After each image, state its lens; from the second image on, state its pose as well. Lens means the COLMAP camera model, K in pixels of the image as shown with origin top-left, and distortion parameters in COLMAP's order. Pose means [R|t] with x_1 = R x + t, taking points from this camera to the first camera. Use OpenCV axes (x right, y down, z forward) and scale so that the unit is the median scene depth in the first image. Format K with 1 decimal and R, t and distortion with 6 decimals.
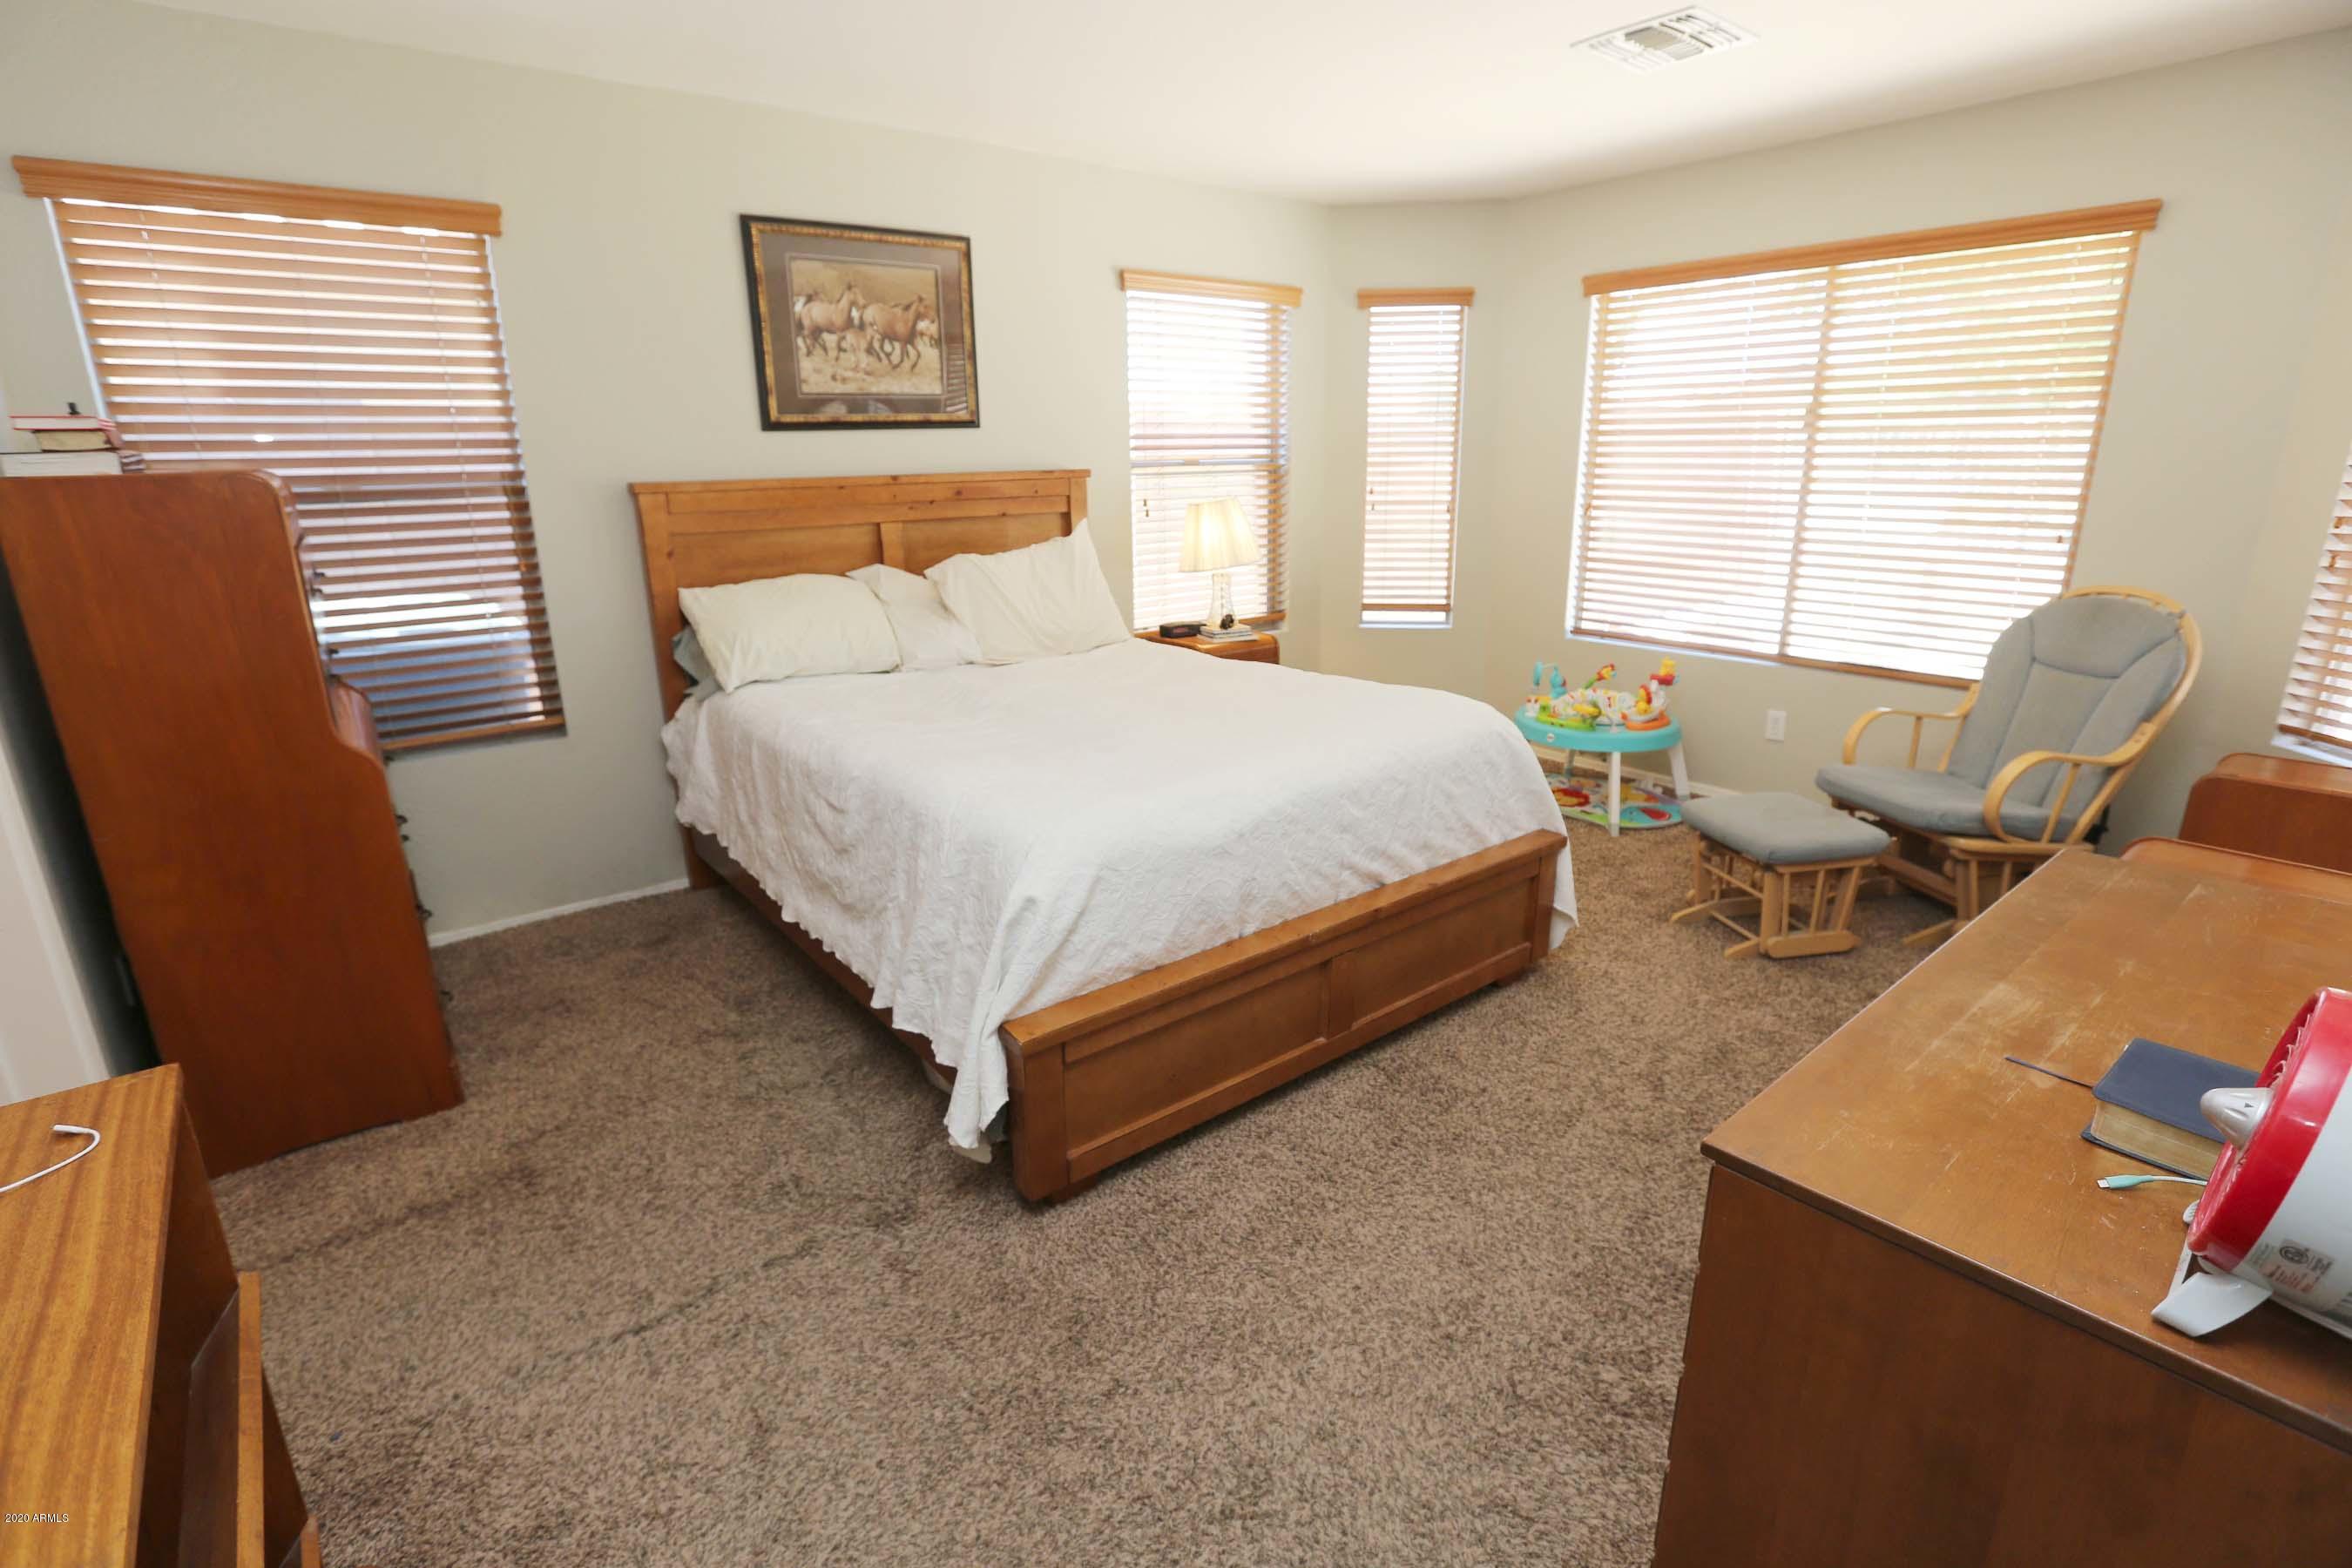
lens RADIAL K [[1096.5, 0, 1135.0], [0, 1096.5, 782.4], [0, 0, 1]] dist [-0.049184, 0.016699]
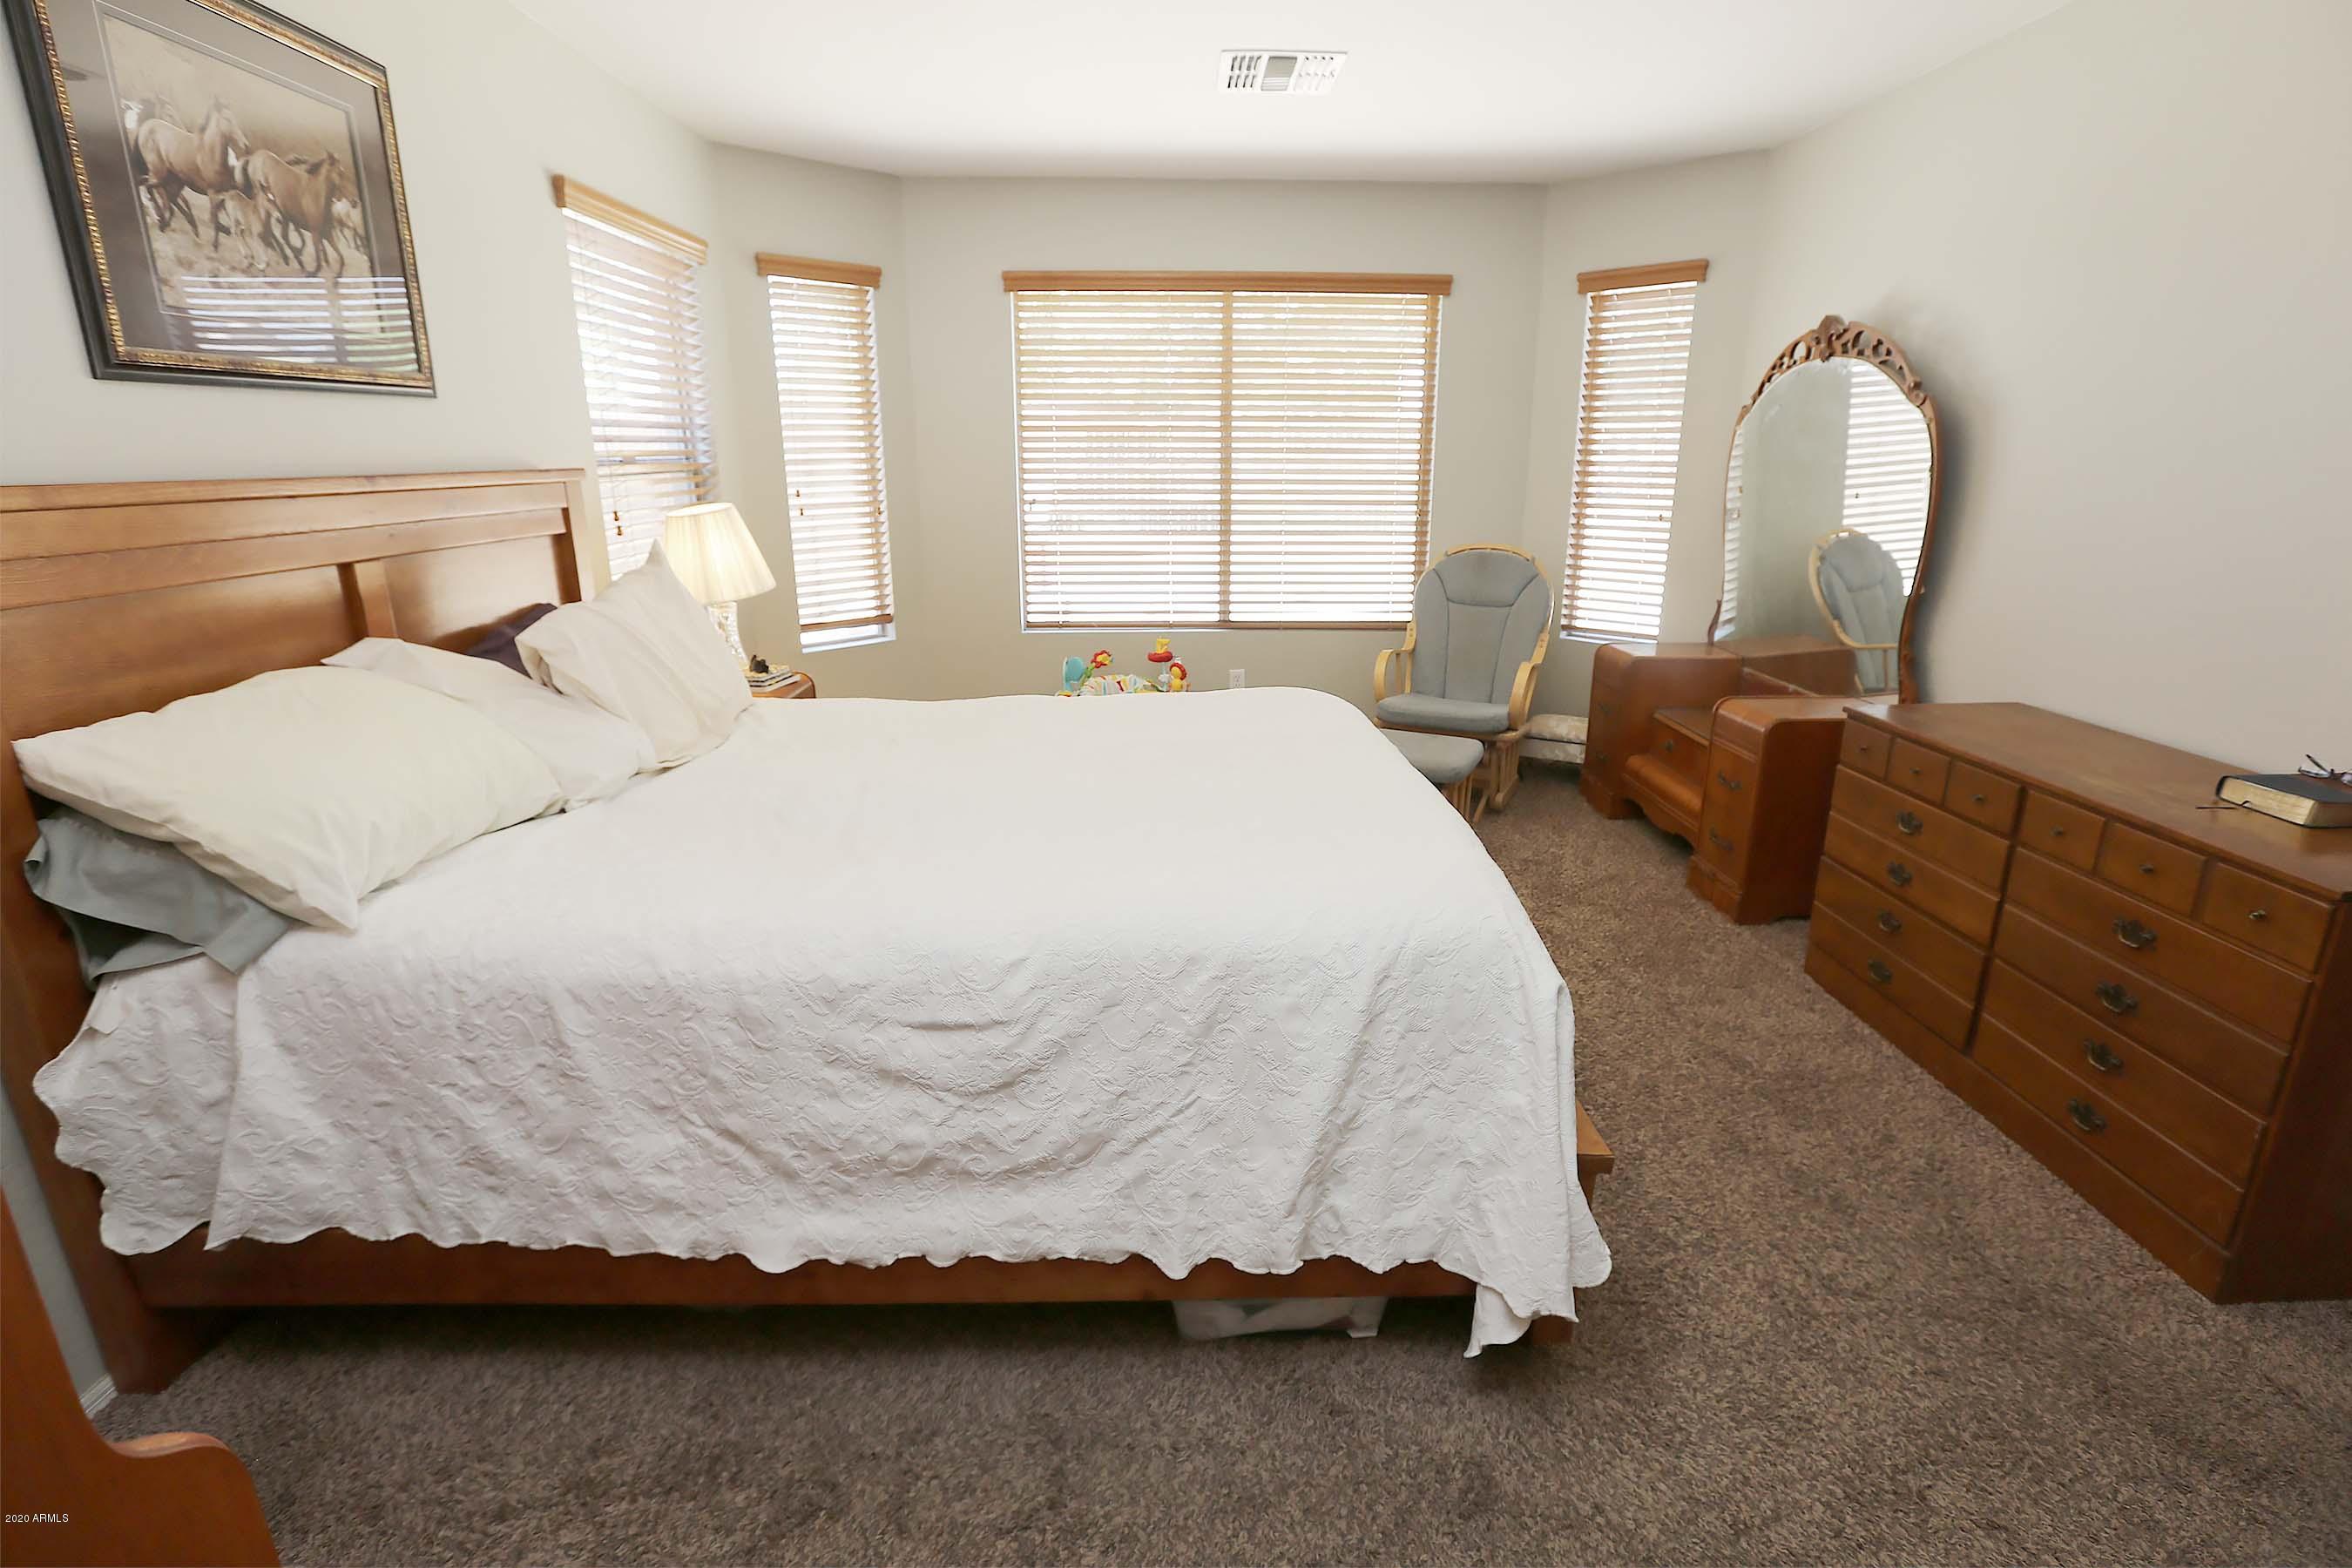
lens RADIAL K [[1096.5, 0, 1178.7], [0, 1096.5, 776.5], [0, 0, 1]] dist [-0.049184, 0.016699]
pose [[0.593414, -0.214389, 0.775820, -0.431013], [0.221851, 0.970104, 0.098386, -0.094185], [-0.773719, 0.113733, 0.623236, 0.358020]]
